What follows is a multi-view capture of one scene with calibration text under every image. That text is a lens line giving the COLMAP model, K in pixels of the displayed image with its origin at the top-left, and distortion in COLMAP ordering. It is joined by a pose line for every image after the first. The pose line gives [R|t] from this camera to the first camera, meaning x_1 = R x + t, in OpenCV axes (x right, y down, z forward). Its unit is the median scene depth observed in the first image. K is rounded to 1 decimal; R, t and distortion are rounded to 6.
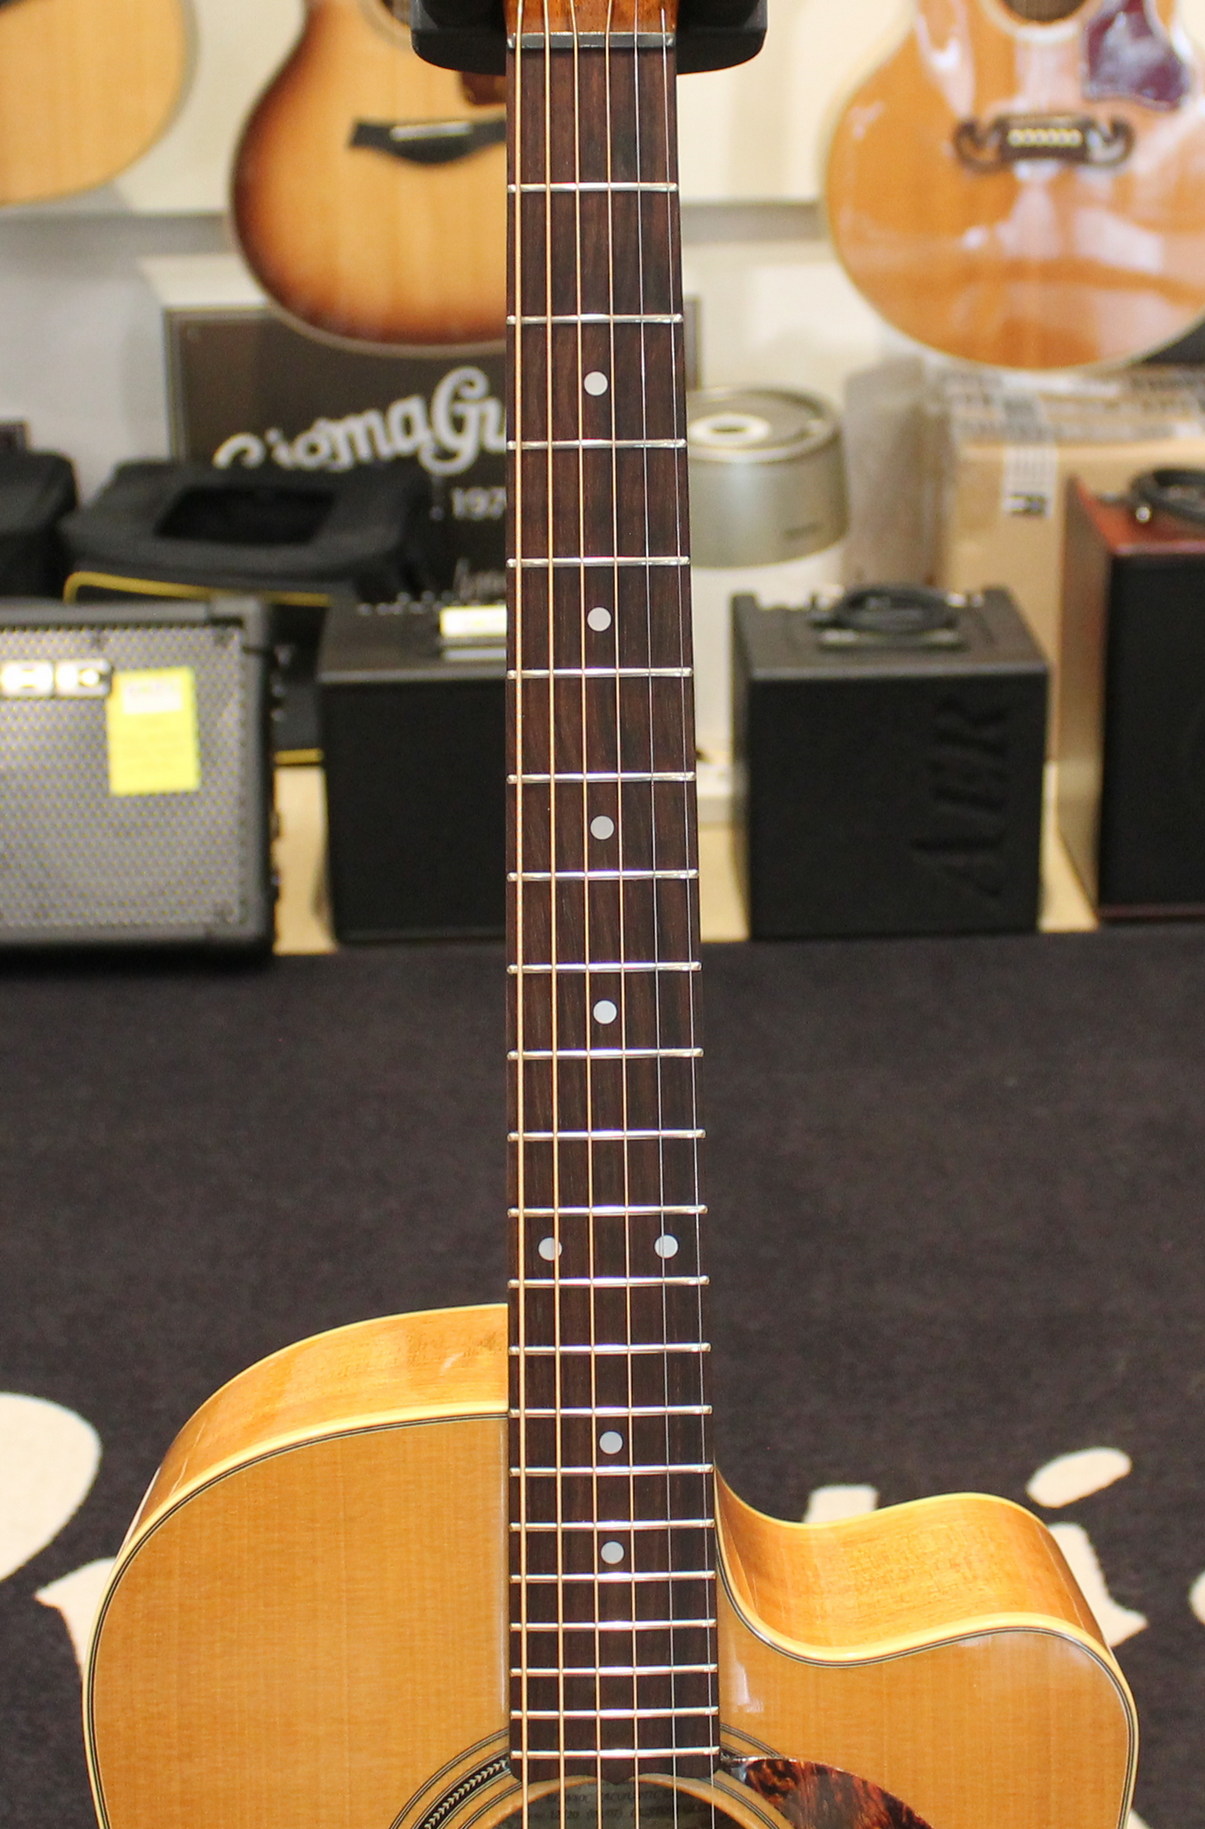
lens RADIAL K [[2125.2, 0, 602.5], [0, 2125.2, 914.5], [0, 0, 1]] dist [-0.006537, 0.004260]
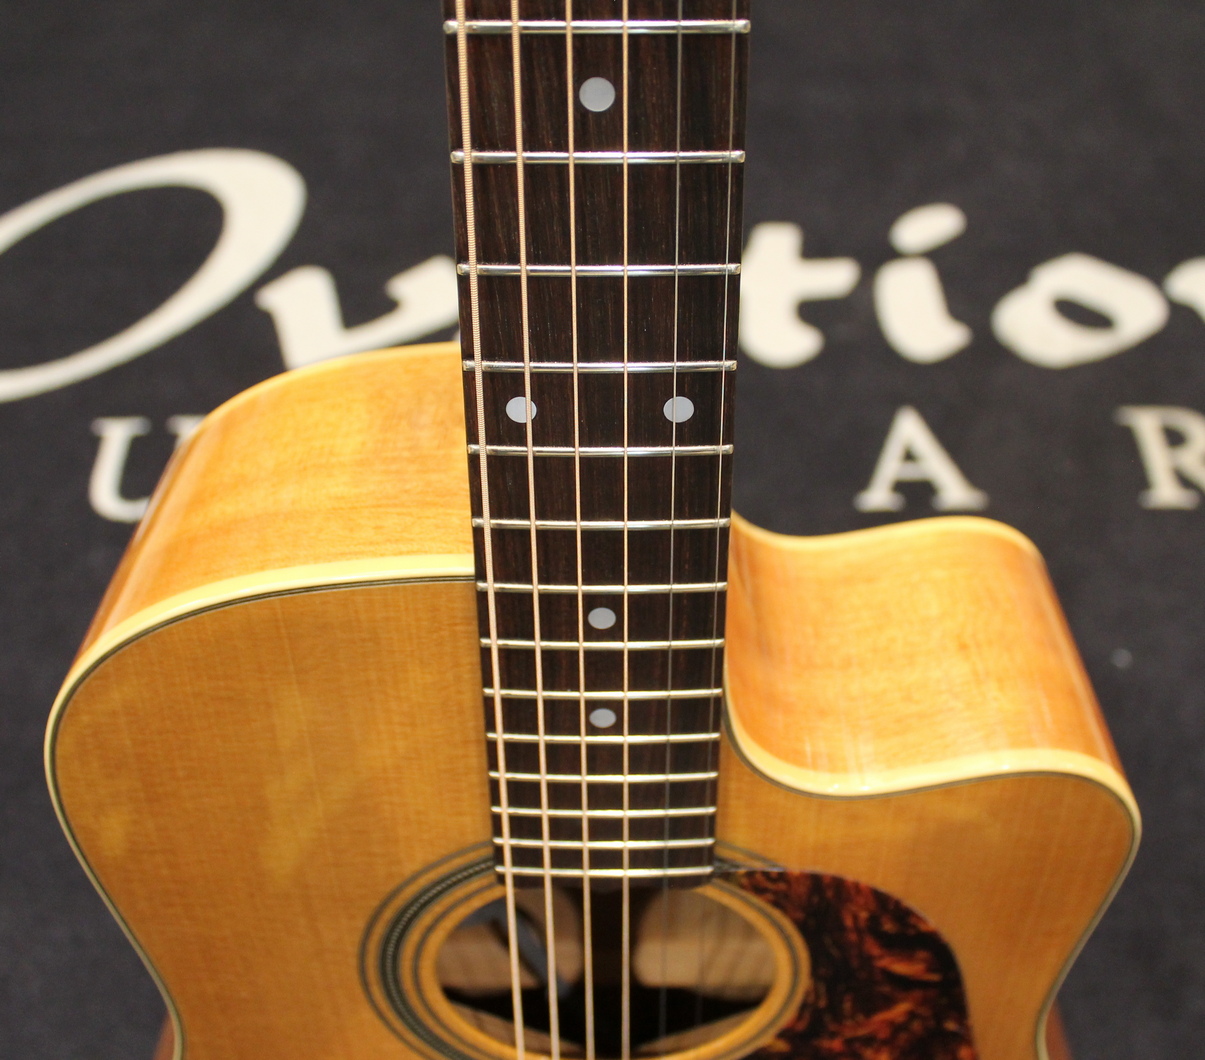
lens RADIAL K [[1328.8, 0, 602.5], [0, 1328.8, 530.0], [0, 0, 1]] dist [-0.161739, 0.015370]
pose [[0.999761, 0.018638, -0.011449, 0.009414], [-0.010729, 0.873961, 0.485878, -0.029140], [0.019062, -0.485639, 0.873952, 0.563439]]
